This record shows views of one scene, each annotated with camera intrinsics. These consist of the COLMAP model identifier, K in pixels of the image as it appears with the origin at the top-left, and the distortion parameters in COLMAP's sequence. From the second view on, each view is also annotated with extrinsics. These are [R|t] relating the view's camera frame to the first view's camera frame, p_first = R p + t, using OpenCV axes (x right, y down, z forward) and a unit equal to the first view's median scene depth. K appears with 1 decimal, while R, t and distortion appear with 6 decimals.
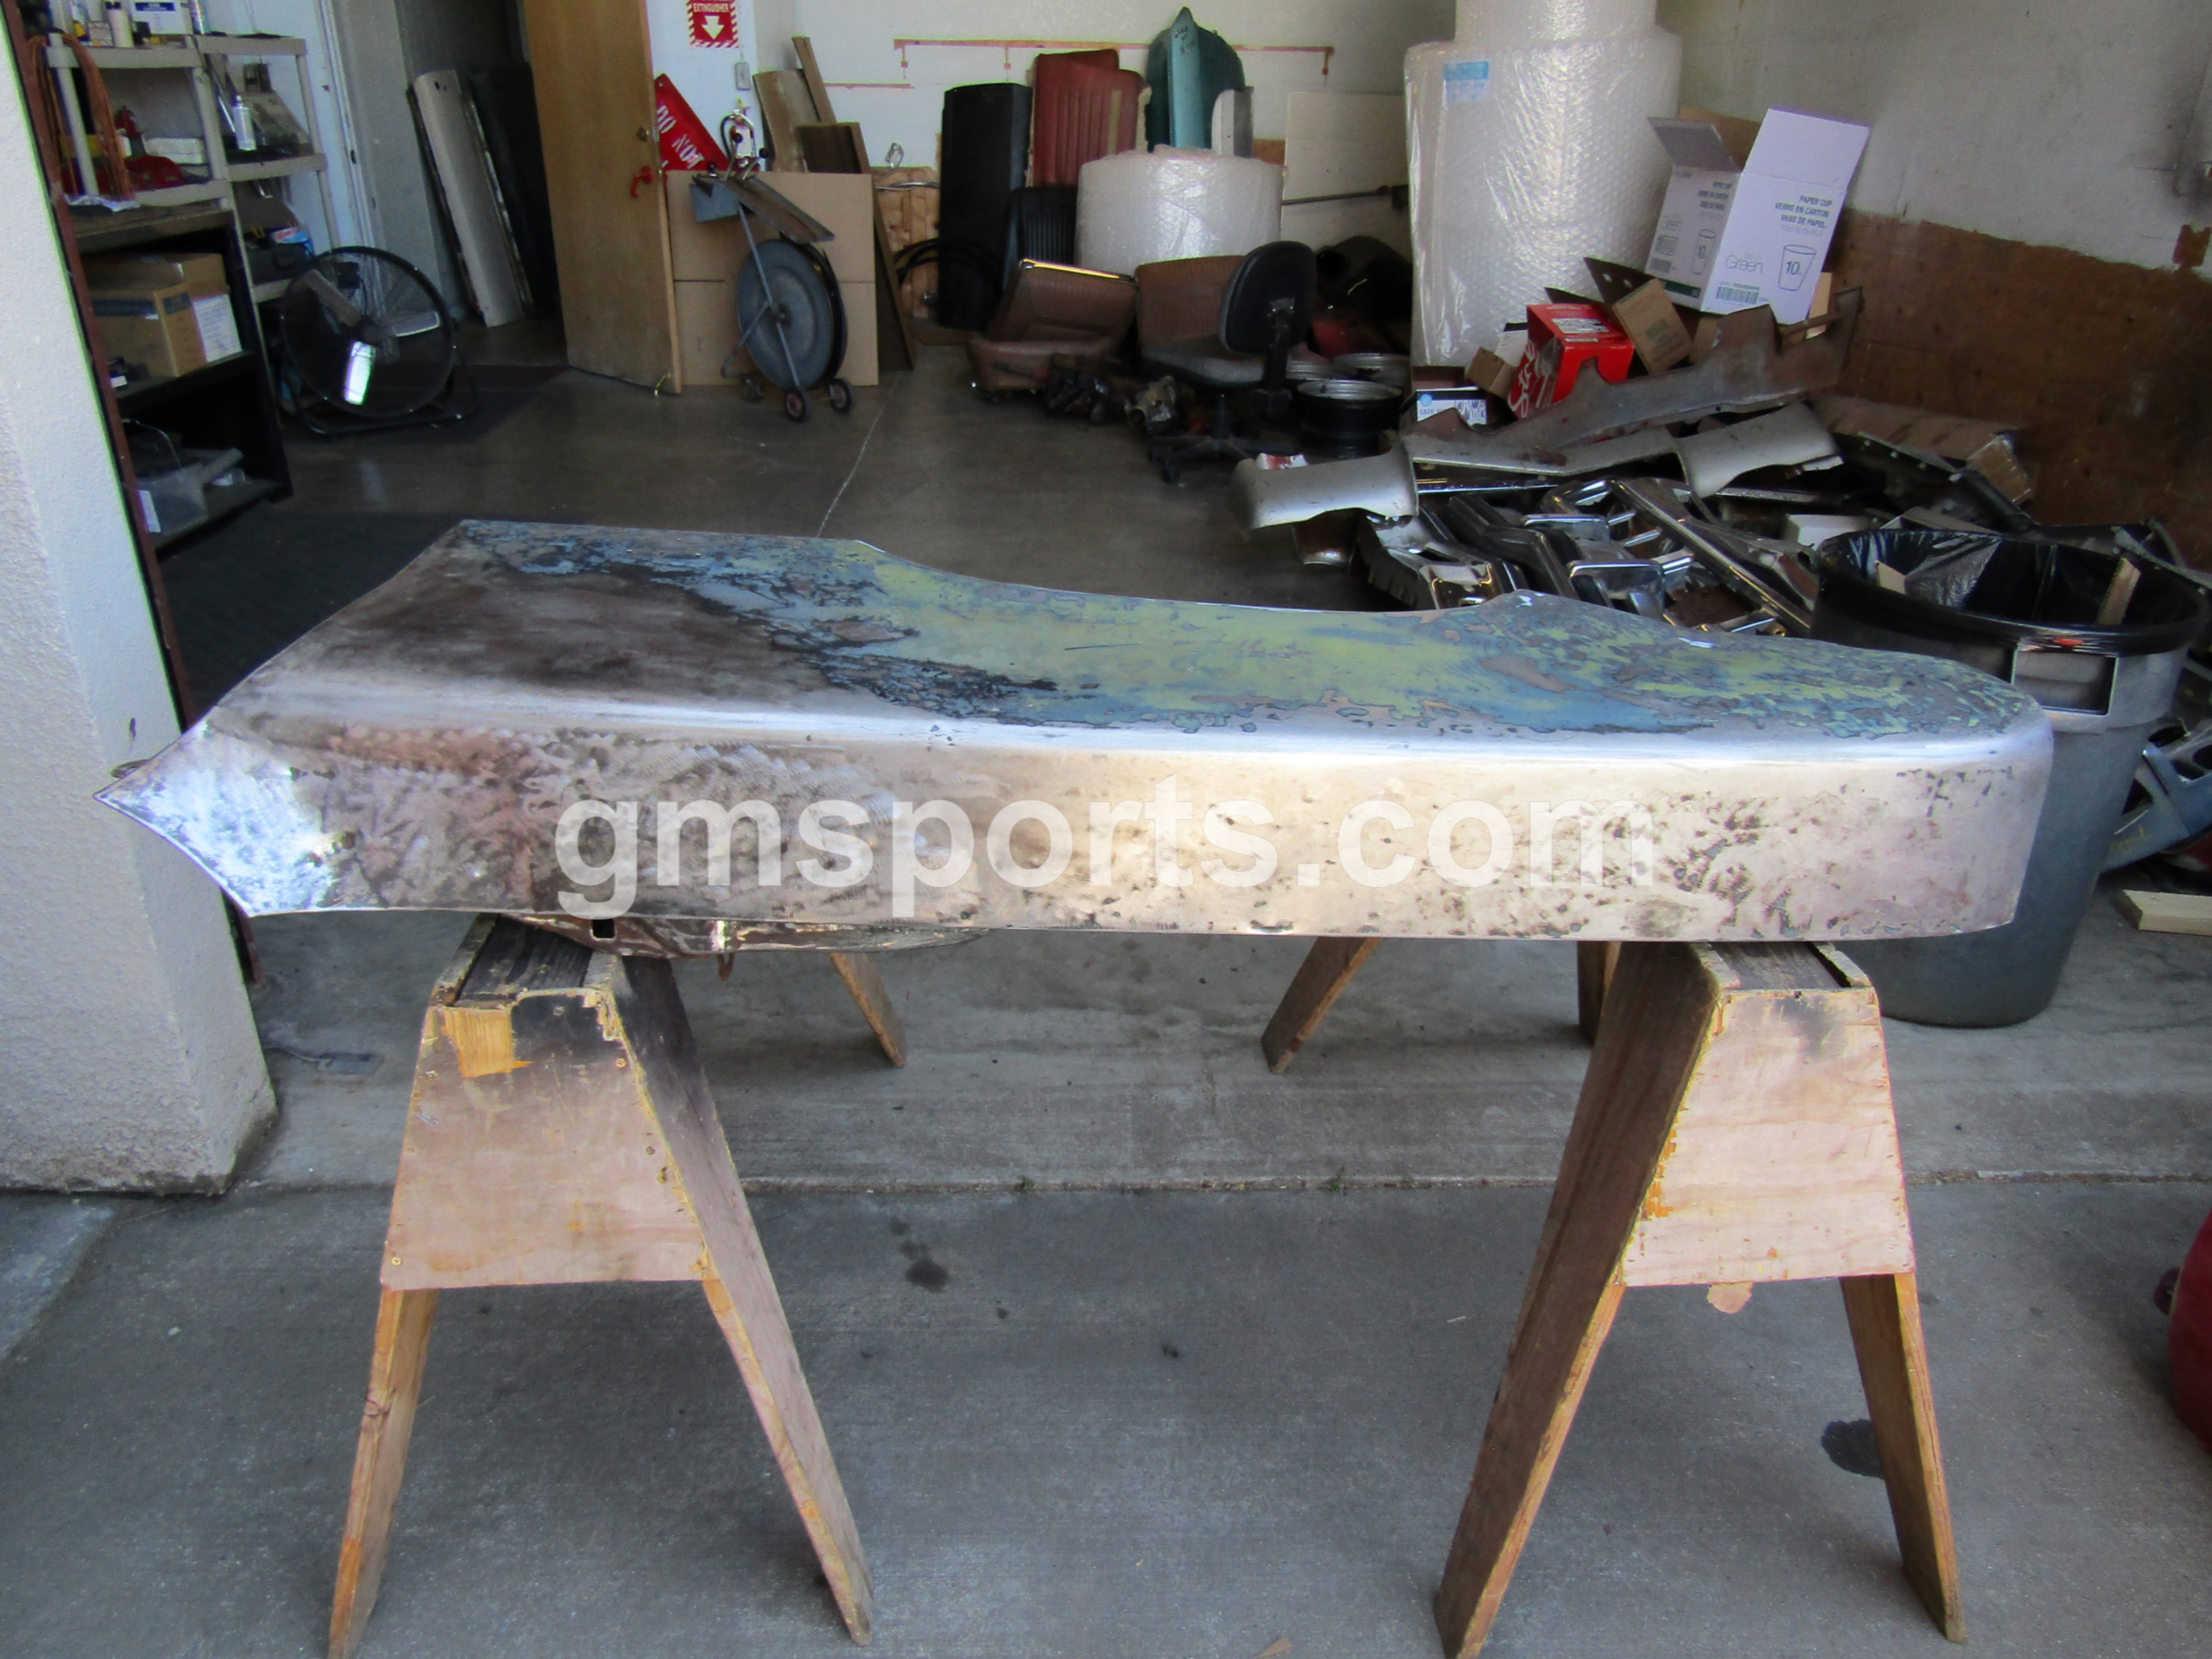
lens RADIAL K [[1593.0, 0, 1110.1], [0, 1593.0, 833.4], [0, 0, 1]] dist [0.000932, 0.001791]
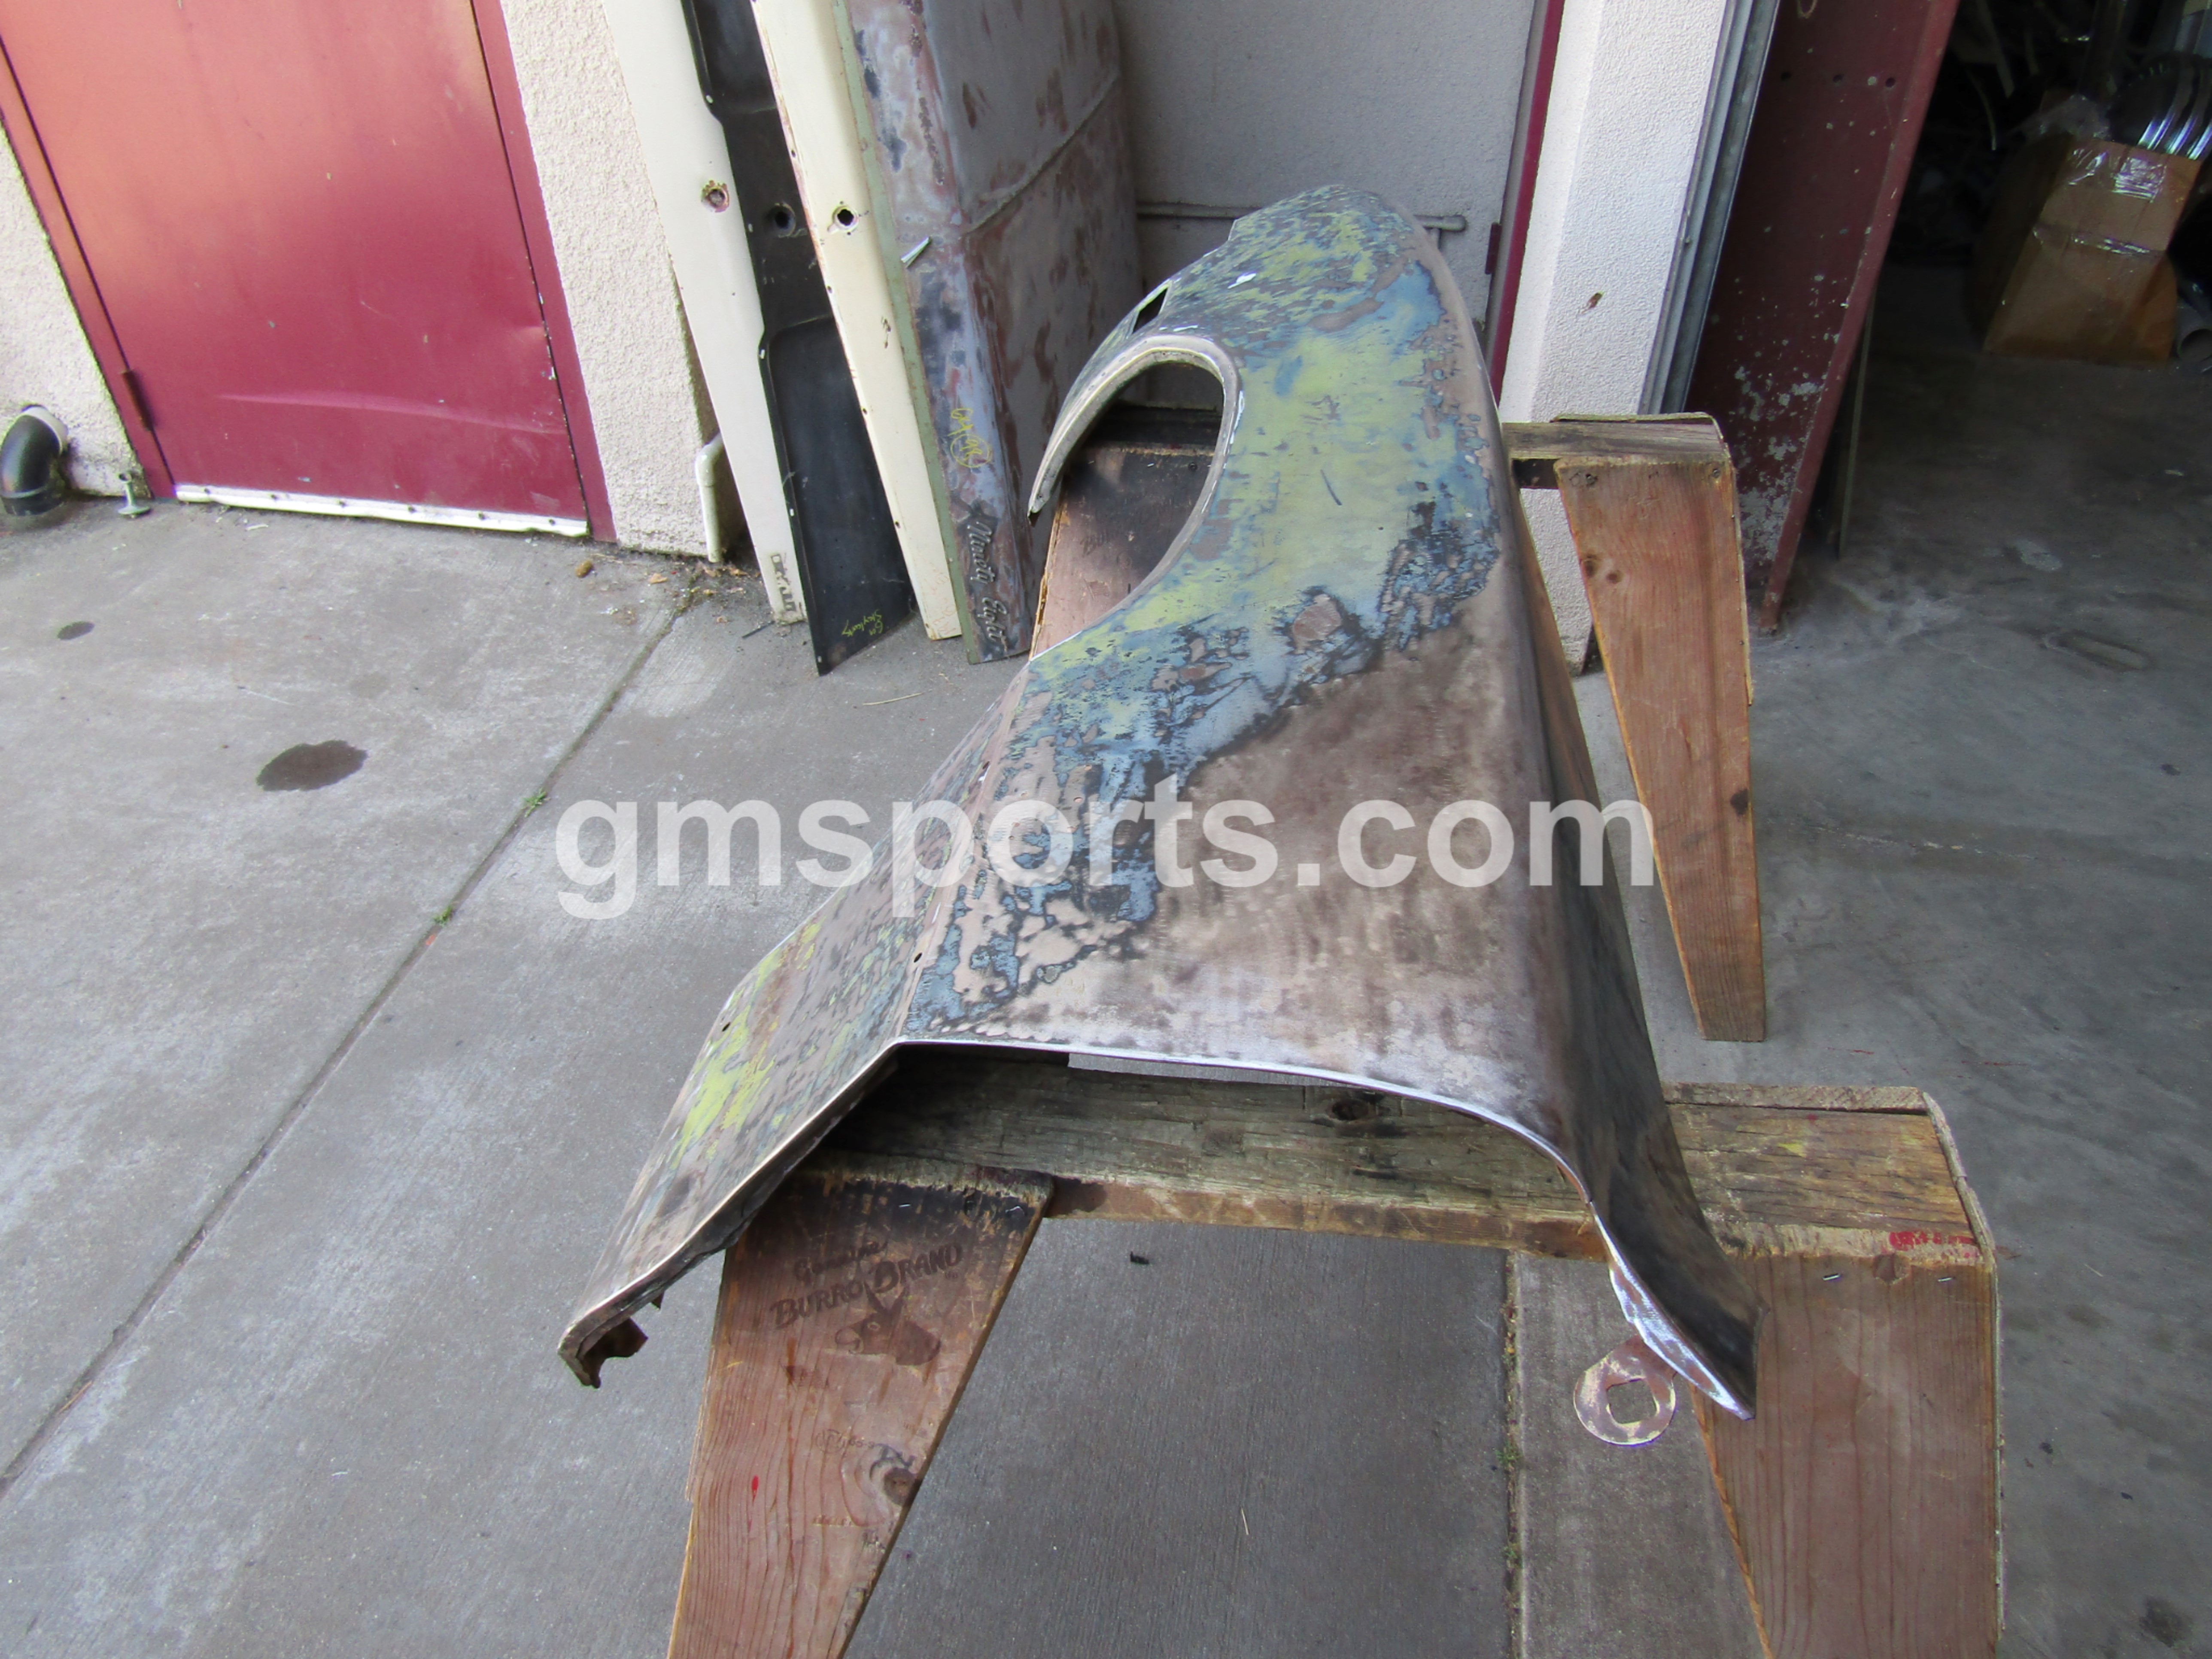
lens RADIAL K [[1602.9, 0, 1112.3], [0, 1602.9, 827.4], [0, 0, 1]] dist [0.014791, 0.003839]
pose [[-0.215372, 0.579704, -0.785848, 0.908181], [-0.436800, 0.662554, 0.608464, -0.516964], [0.873396, 0.474304, 0.110519, 0.966483]]
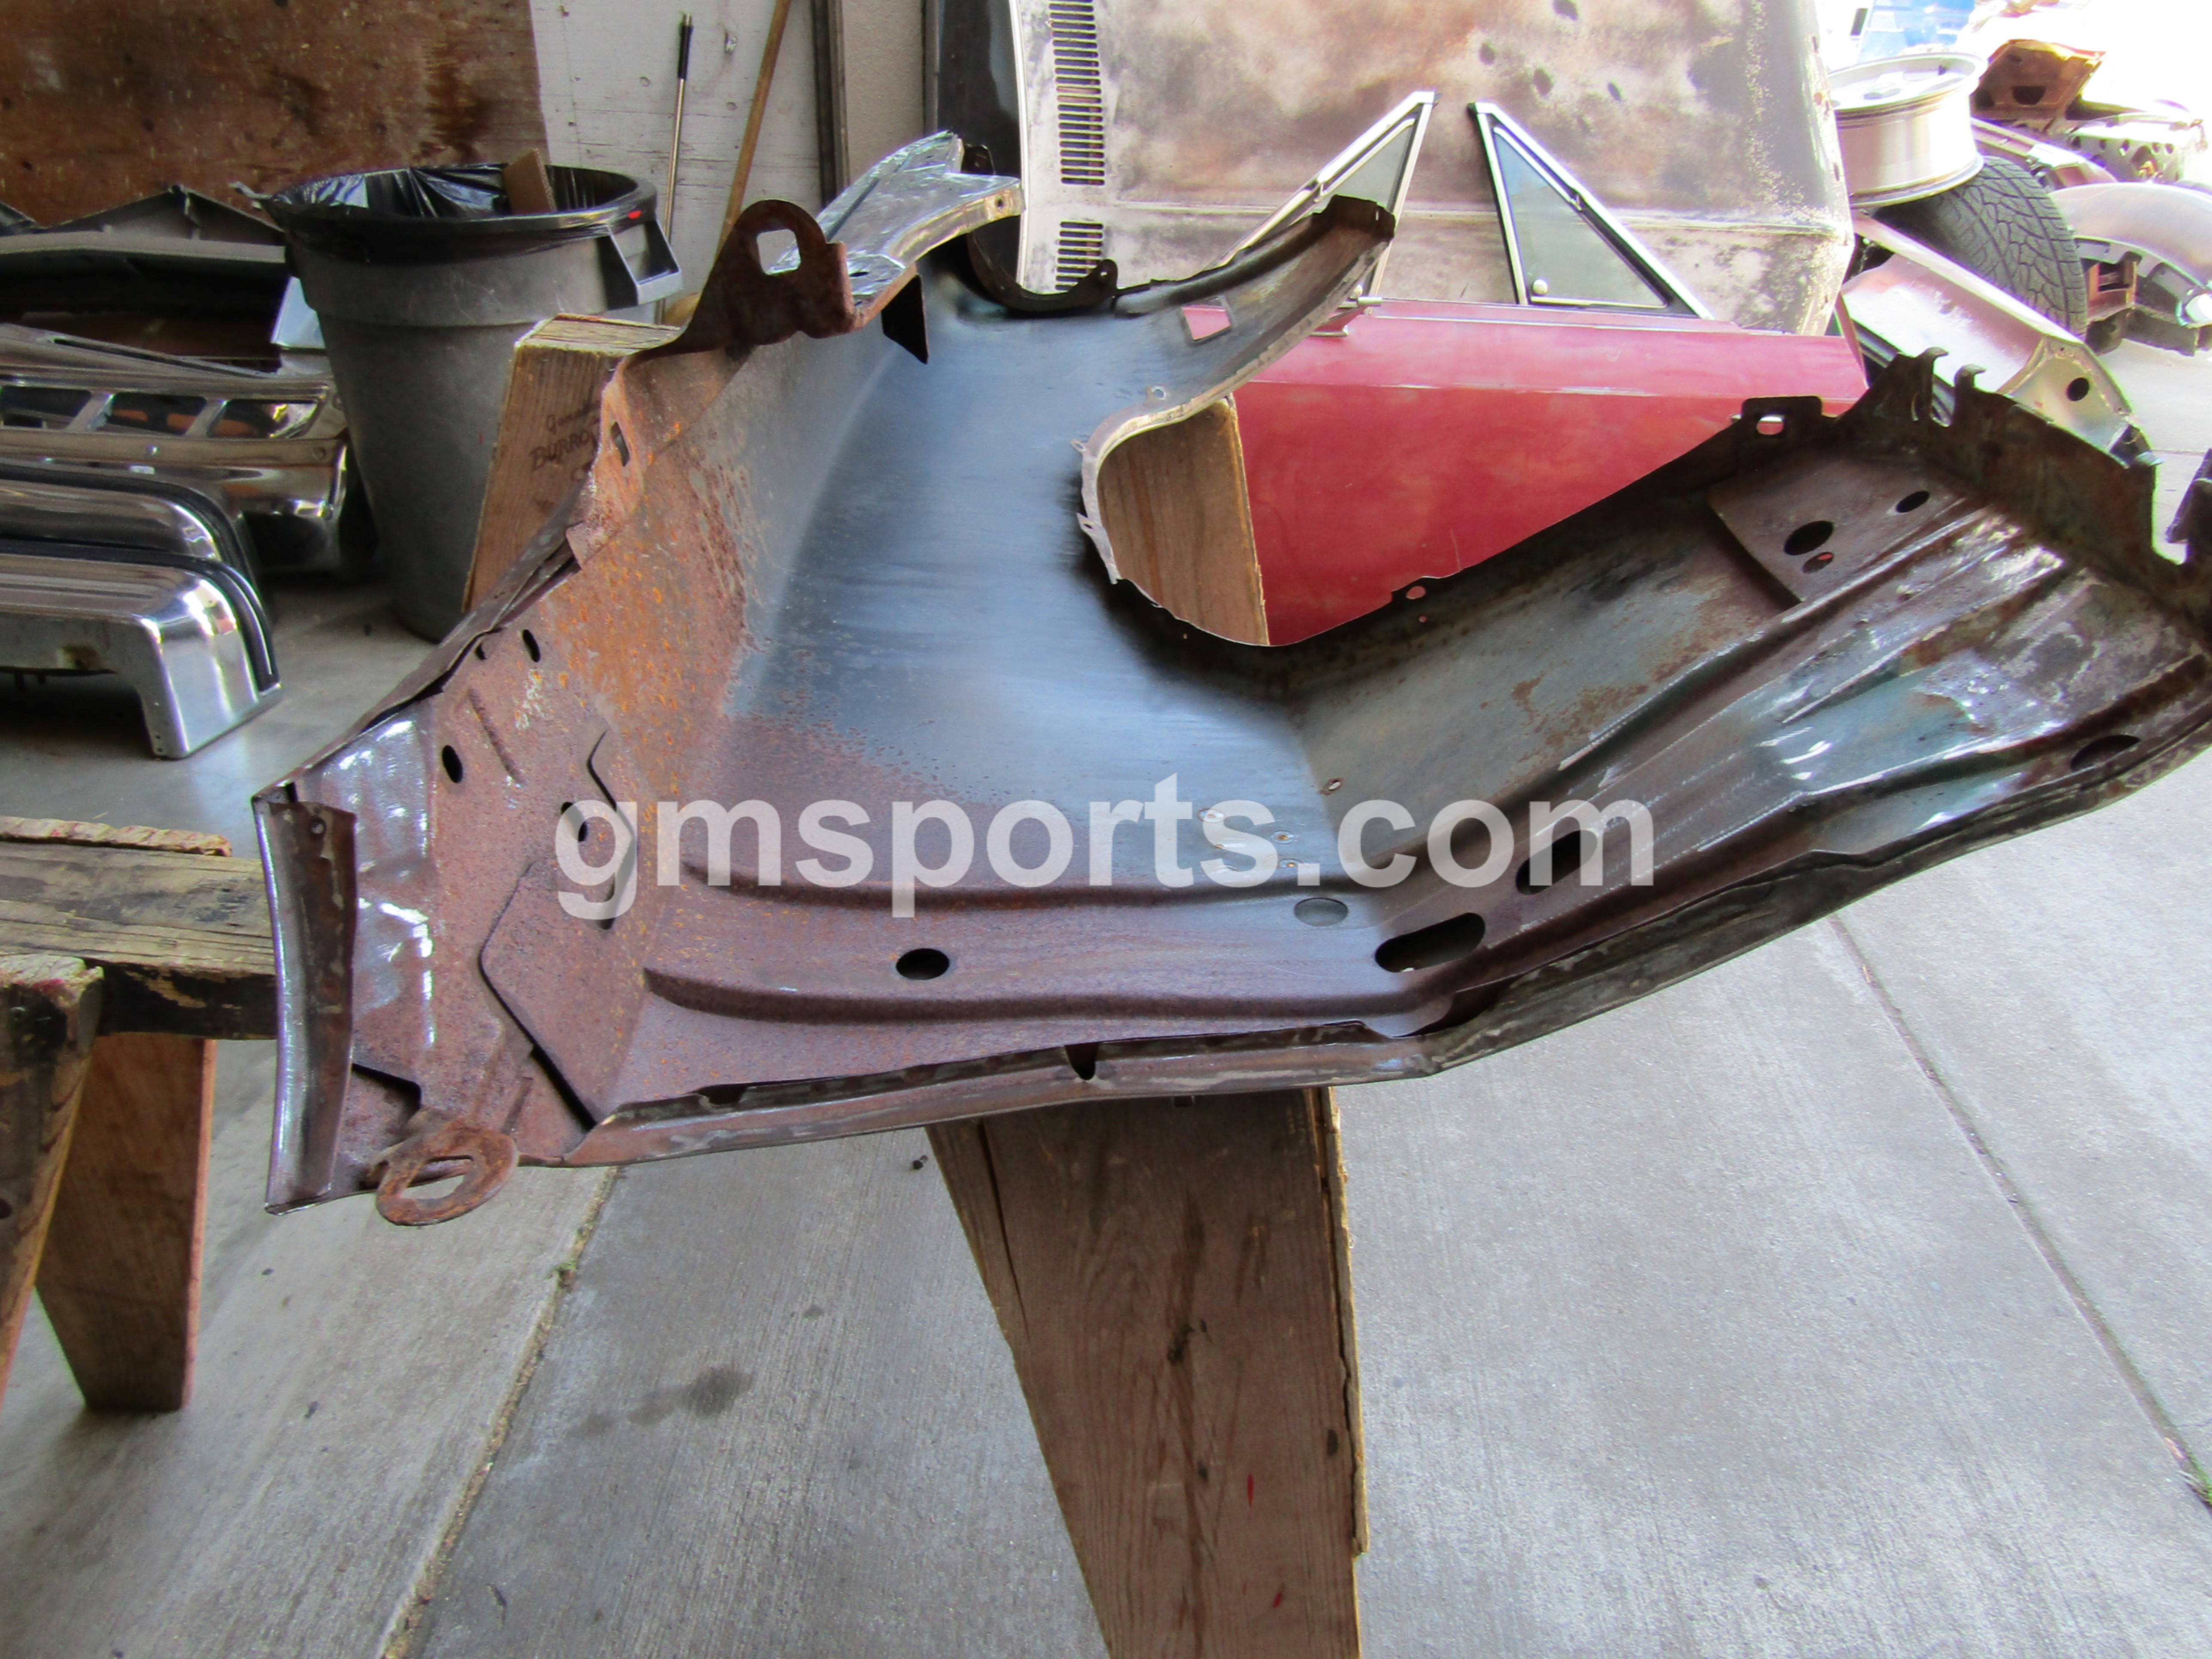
lens RADIAL K [[1574.1, 0, 1107.2], [0, 1574.1, 834.8], [0, 0, 1]] dist [-0.009512, -0.001599]
pose [[0.065365, -0.527498, 0.847038, -0.792158], [0.401323, 0.791072, 0.461676, -0.230305], [-0.913601, 0.309759, 0.263406, 0.841472]]
